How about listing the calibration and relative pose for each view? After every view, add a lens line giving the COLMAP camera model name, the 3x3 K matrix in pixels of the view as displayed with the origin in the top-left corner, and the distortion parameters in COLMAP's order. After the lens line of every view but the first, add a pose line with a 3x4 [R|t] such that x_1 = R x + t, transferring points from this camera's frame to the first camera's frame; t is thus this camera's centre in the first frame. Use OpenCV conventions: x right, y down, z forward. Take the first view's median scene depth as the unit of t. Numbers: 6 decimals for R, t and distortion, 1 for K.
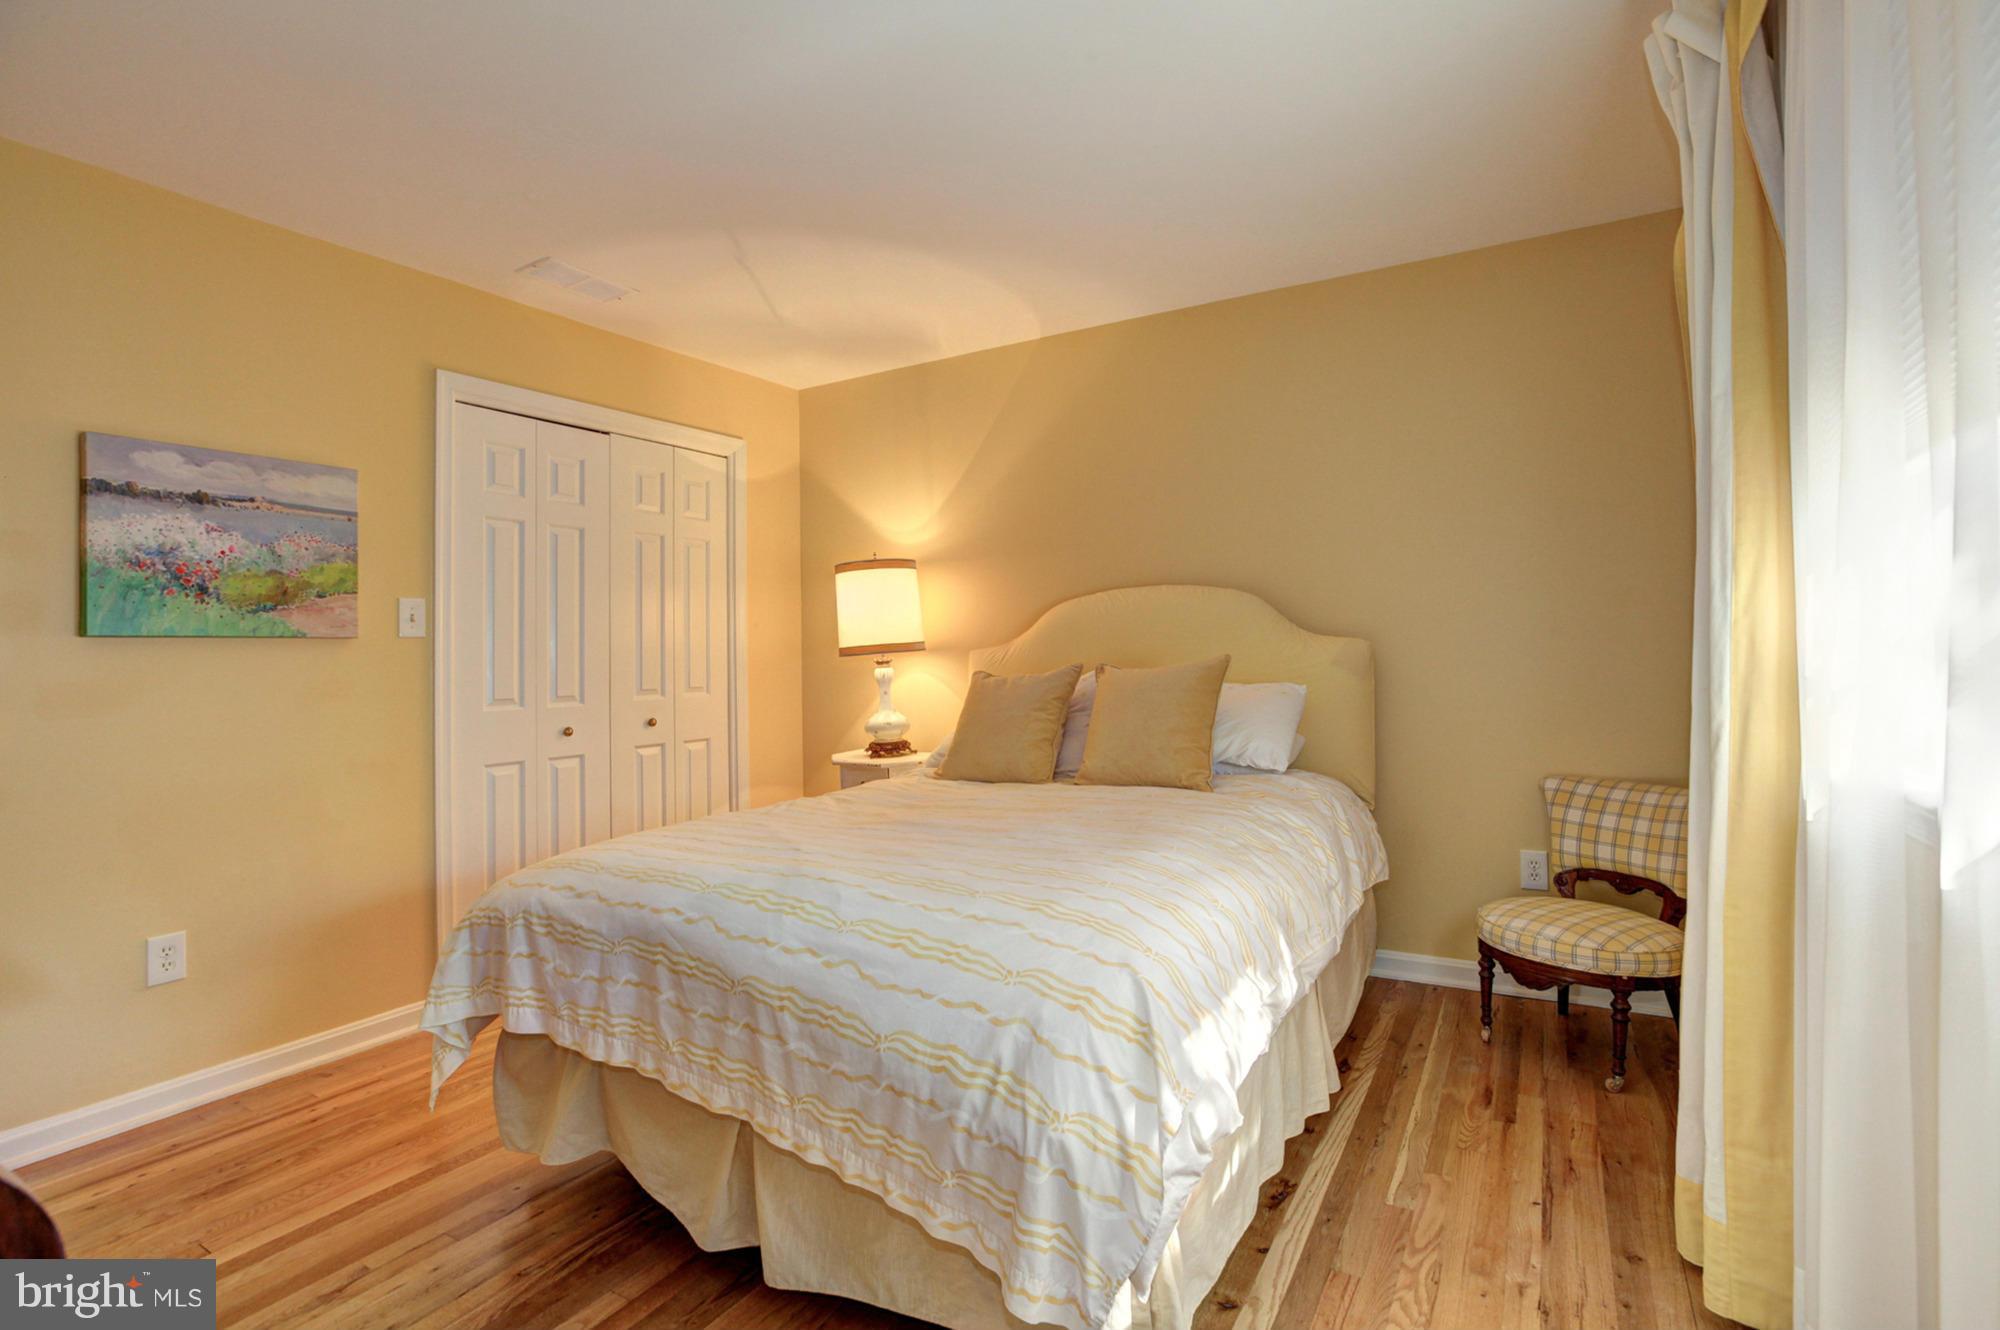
lens RADIAL K [[960.6, 0, 978.9], [0, 960.6, 618.1], [0, 0, 1]] dist [-0.058576, 0.021713]
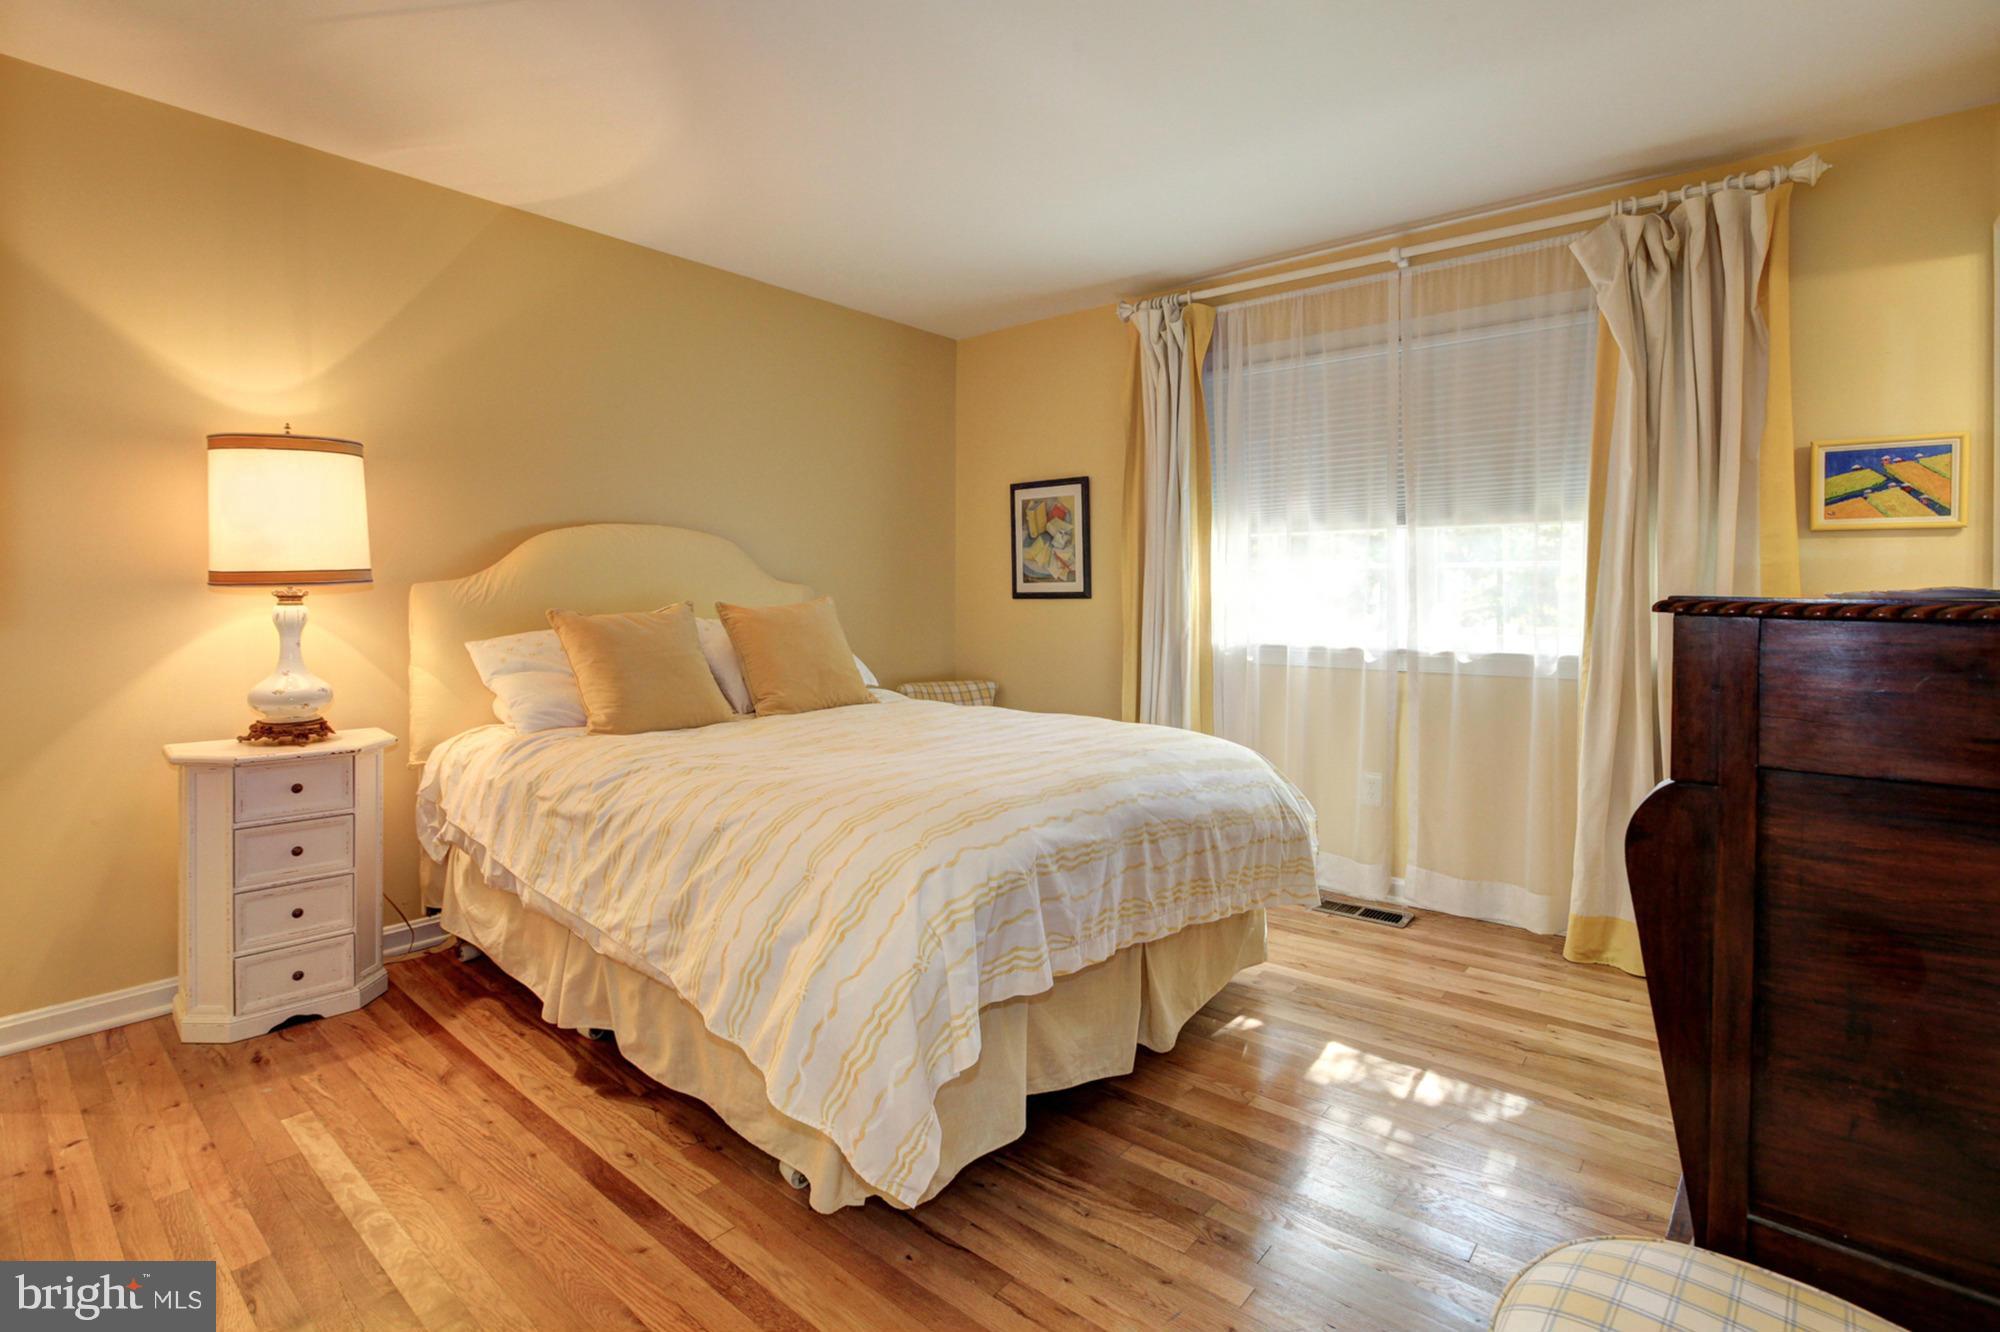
lens RADIAL K [[960.6, 0, 978.9], [0, 960.6, 619.1], [0, 0, 1]] dist [-0.058576, 0.021713]
pose [[0.183819, -0.010048, 0.982909, -1.383803], [-0.035095, 0.999243, 0.016778, 0.072879], [-0.982333, -0.037579, 0.183328, 0.902775]]
